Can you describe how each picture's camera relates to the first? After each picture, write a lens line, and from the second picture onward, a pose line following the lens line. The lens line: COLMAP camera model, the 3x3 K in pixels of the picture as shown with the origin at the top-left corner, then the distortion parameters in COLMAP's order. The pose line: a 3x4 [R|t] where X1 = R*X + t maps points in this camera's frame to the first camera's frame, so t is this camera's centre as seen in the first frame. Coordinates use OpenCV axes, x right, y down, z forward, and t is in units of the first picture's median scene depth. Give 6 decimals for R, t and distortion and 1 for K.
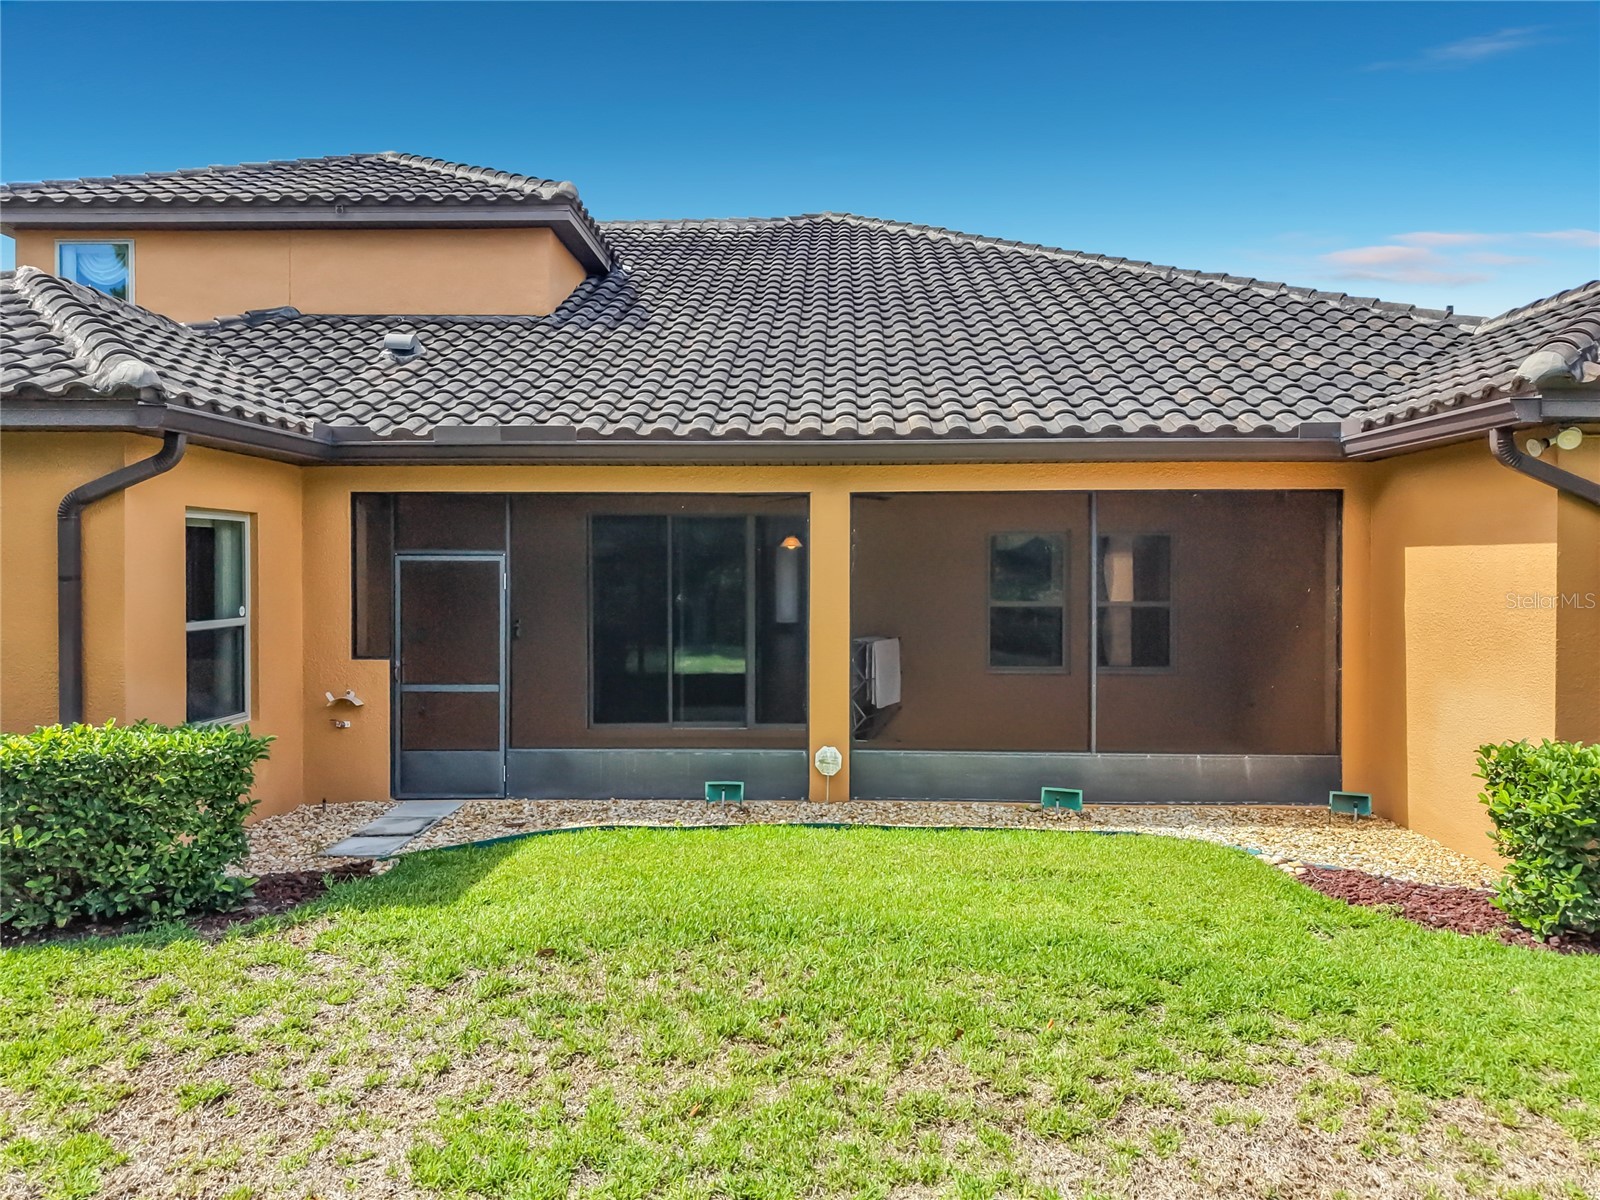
lens RADIAL K [[1099.8, 0, 797.3], [0, 1099.8, 583.2], [0, 0, 1]] dist [0.061306, -0.088545]
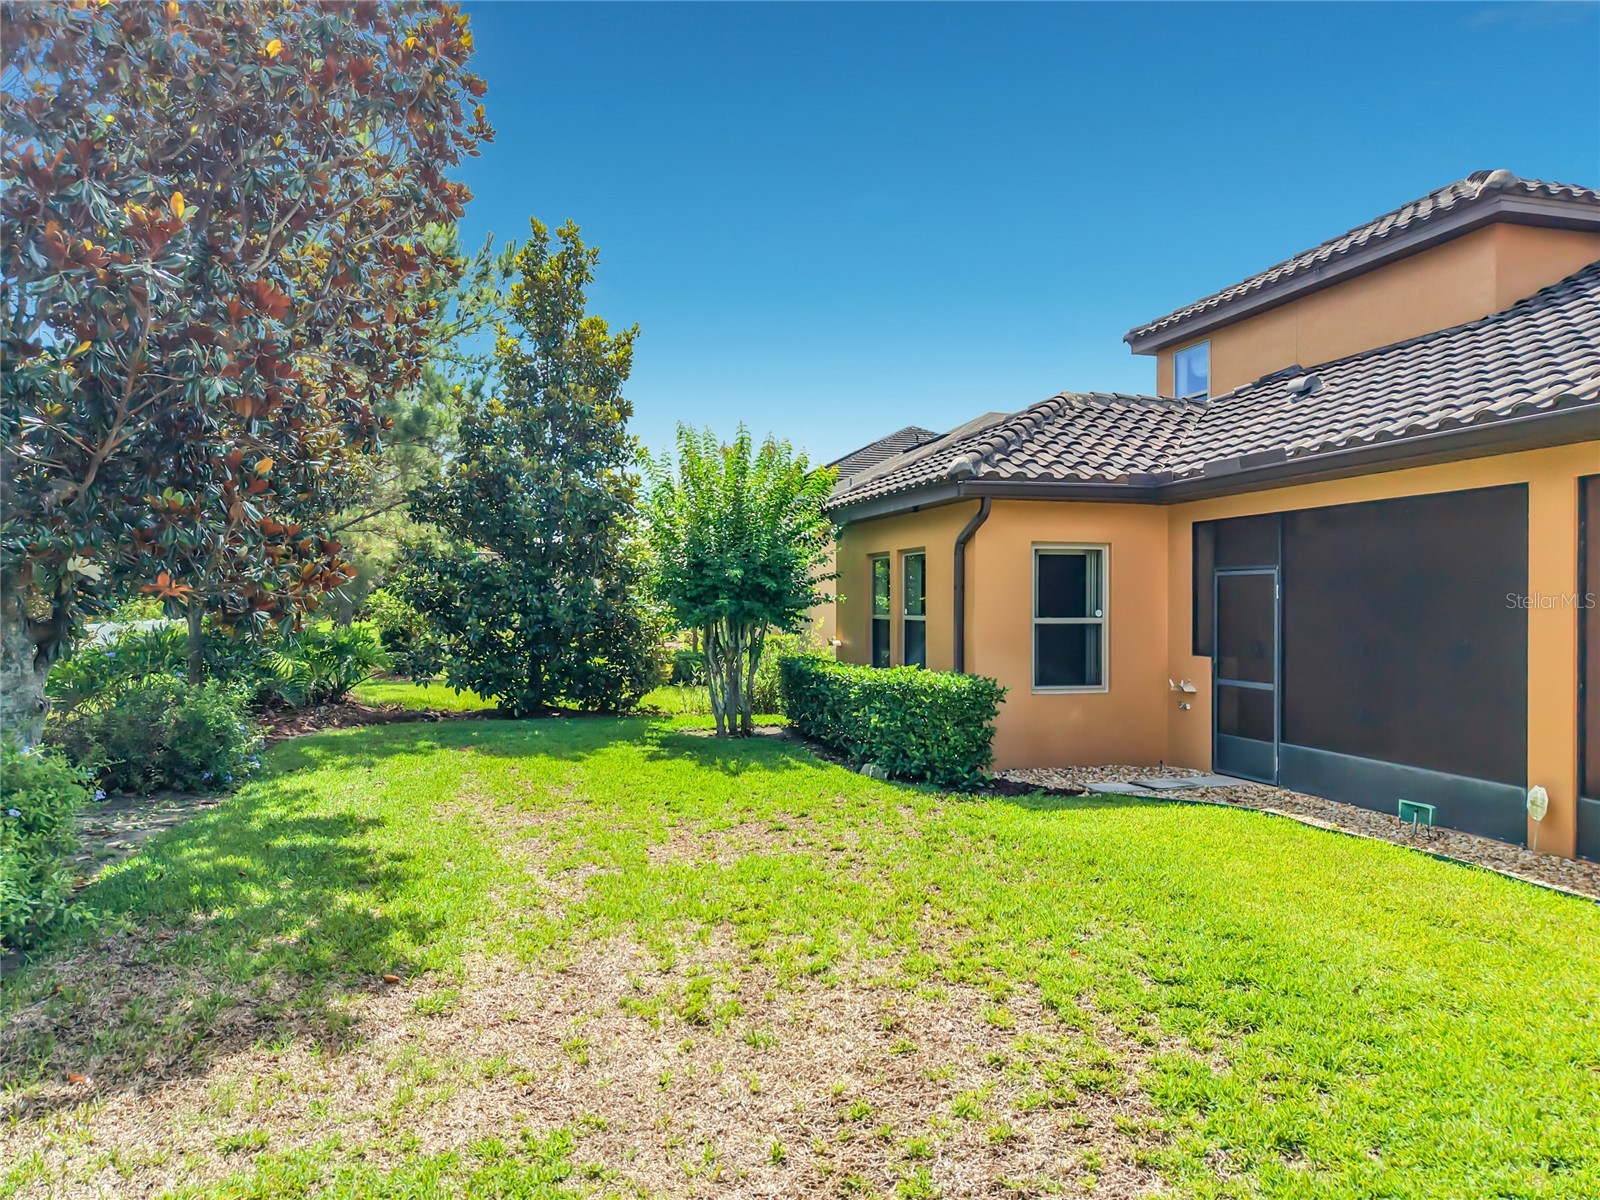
lens RADIAL K [[1097.9, 0, 800.0], [0, 1097.9, 600.0], [0, 0, 1]] dist [0.054114, -0.058485]
pose [[0.278039, -0.003801, -0.960562, 0.673583], [-0.017809, 0.999800, -0.009111, 0.025575], [0.960405, 0.019640, 0.277915, 0.224661]]
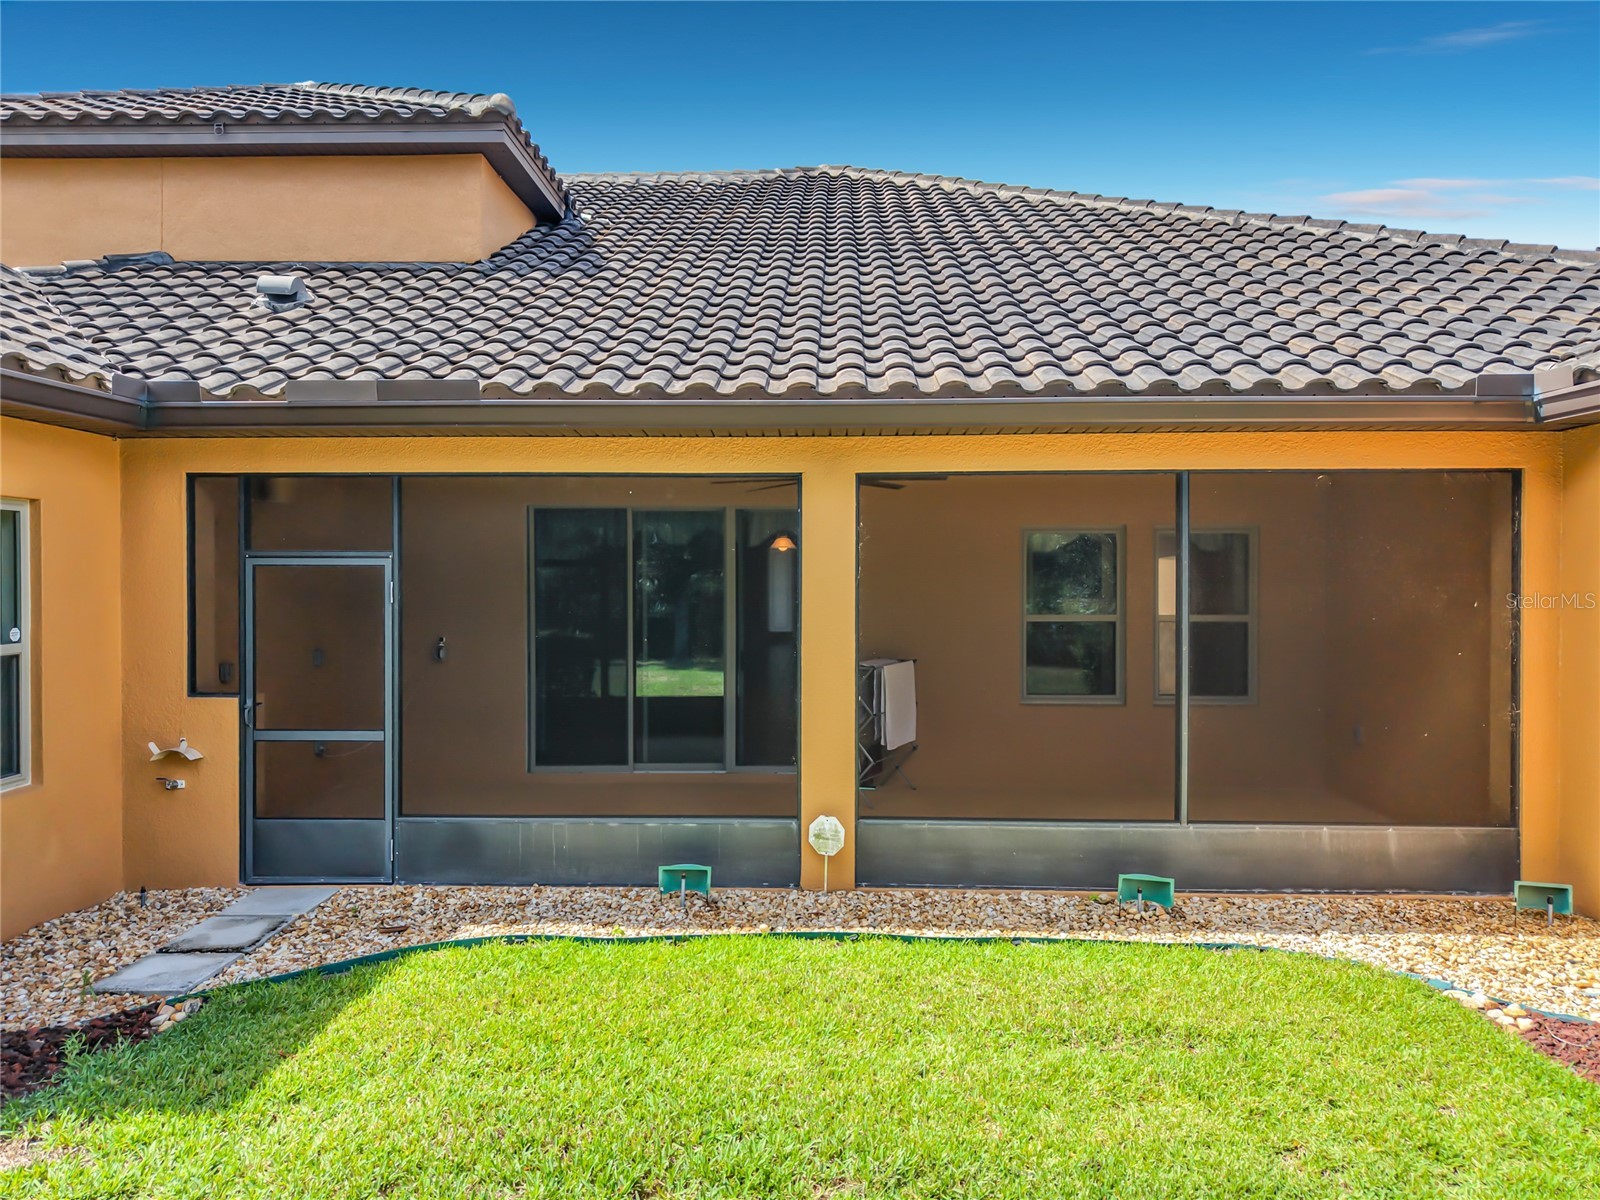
lens RADIAL K [[1088.1, 0, 782.8], [0, 1088.1, 569.9], [0, 0, 1]] dist [0.060091, -0.067180]
pose [[0.999943, 0.000028, -0.010657, 0.006651], [-0.000190, 0.999884, -0.015229, -0.005668], [0.010655, 0.015230, 0.999827, 0.262354]]
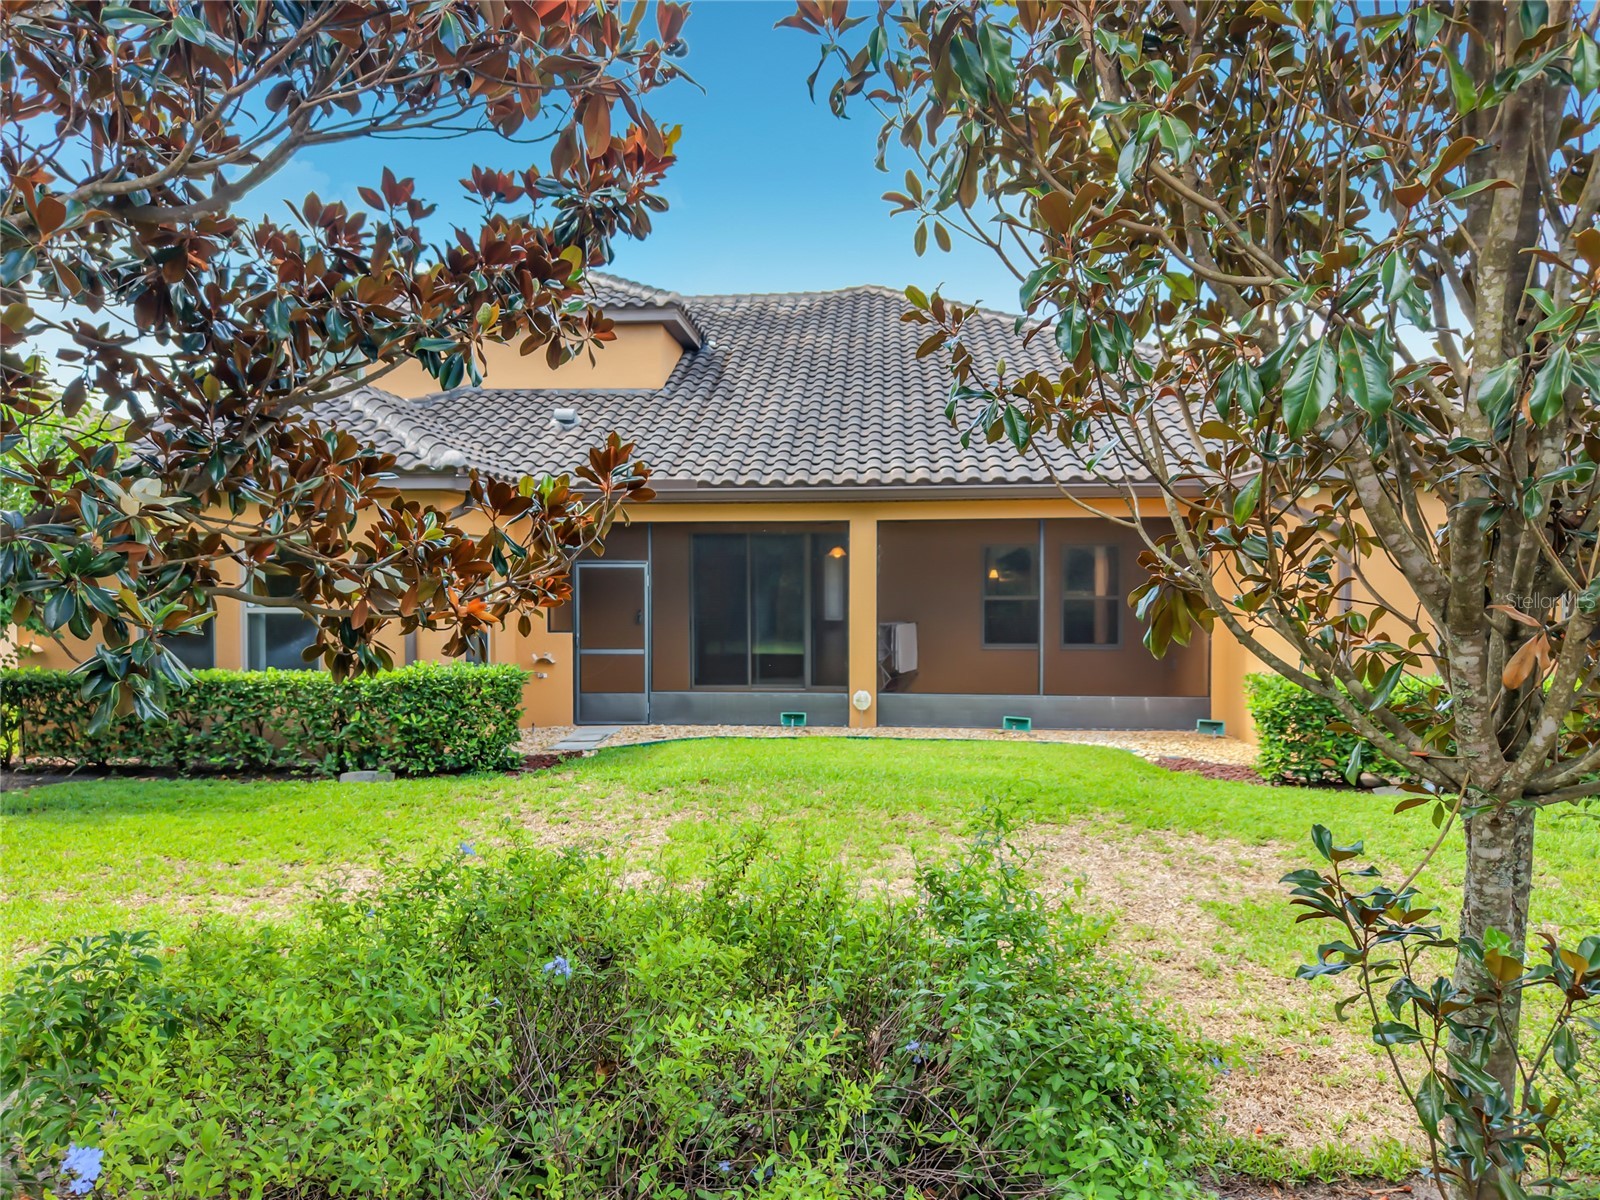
lens RADIAL K [[1113.6, 0, 799.4], [0, 1113.6, 641.3], [0, 0, 1]] dist [0.067695, -0.091164]
pose [[0.999204, -0.000823, -0.039885, 0.003351], [0.002675, 0.998920, 0.046391, 0.010561], [0.039803, -0.046461, 0.998127, -0.513309]]
